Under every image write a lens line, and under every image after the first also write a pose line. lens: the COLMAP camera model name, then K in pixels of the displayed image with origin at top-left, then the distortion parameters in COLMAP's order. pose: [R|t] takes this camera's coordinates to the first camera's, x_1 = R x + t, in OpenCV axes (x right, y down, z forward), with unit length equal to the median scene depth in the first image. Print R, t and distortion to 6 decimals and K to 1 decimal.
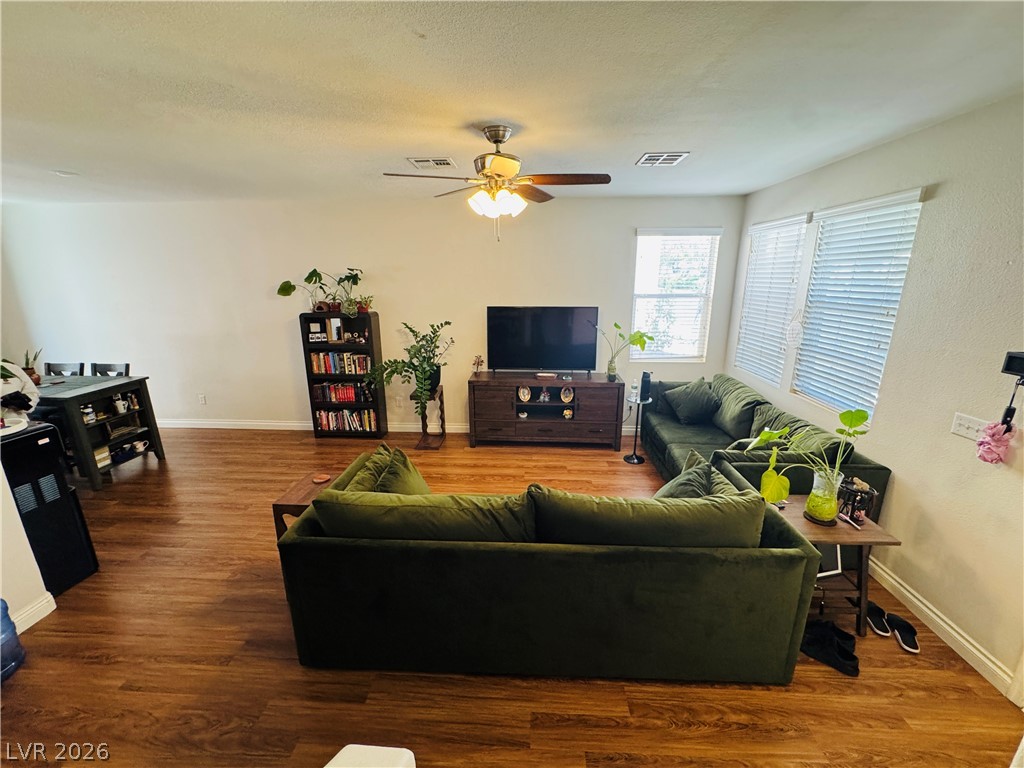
lens RADIAL K [[408.2, 0, 512.0], [0, 408.2, 384.0], [0, 0, 1]] dist [-0.003946, 0.000149]
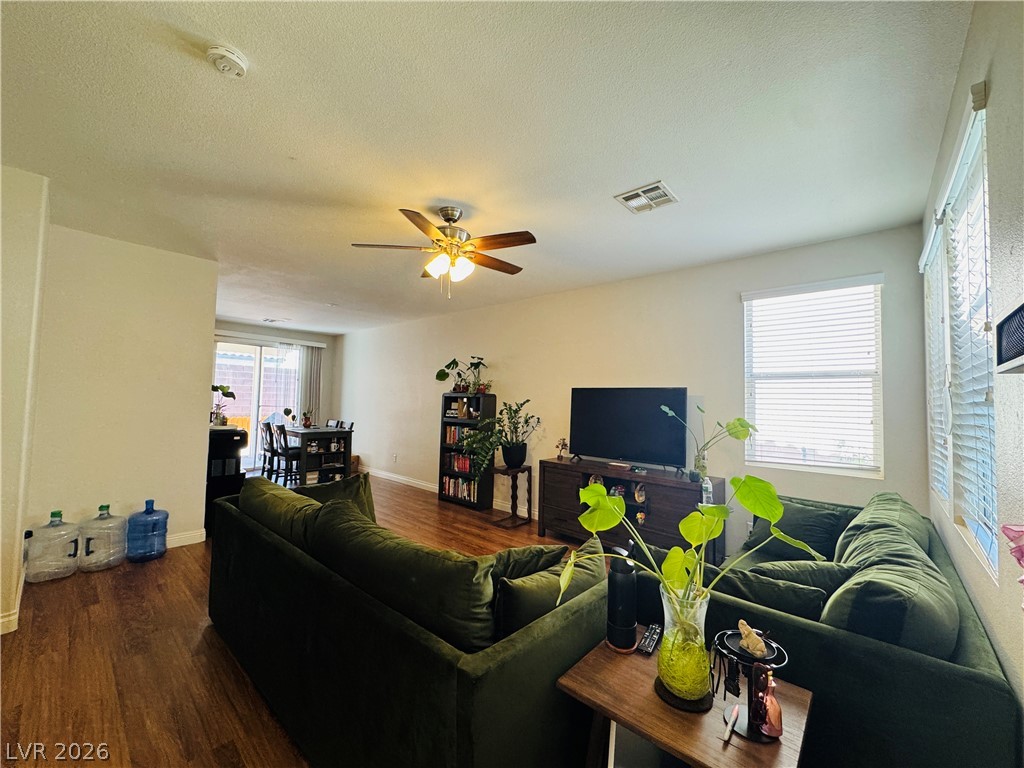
lens RADIAL K [[408.2, 0, 512.0], [0, 408.2, 384.0], [0, 0, 1]] dist [-0.003946, 0.000149]
pose [[0.778061, -0.003881, -0.628177, 0.431761], [-0.187927, 0.952748, -0.238652, 0.060115], [0.599420, 0.303737, 0.740567, 0.182043]]
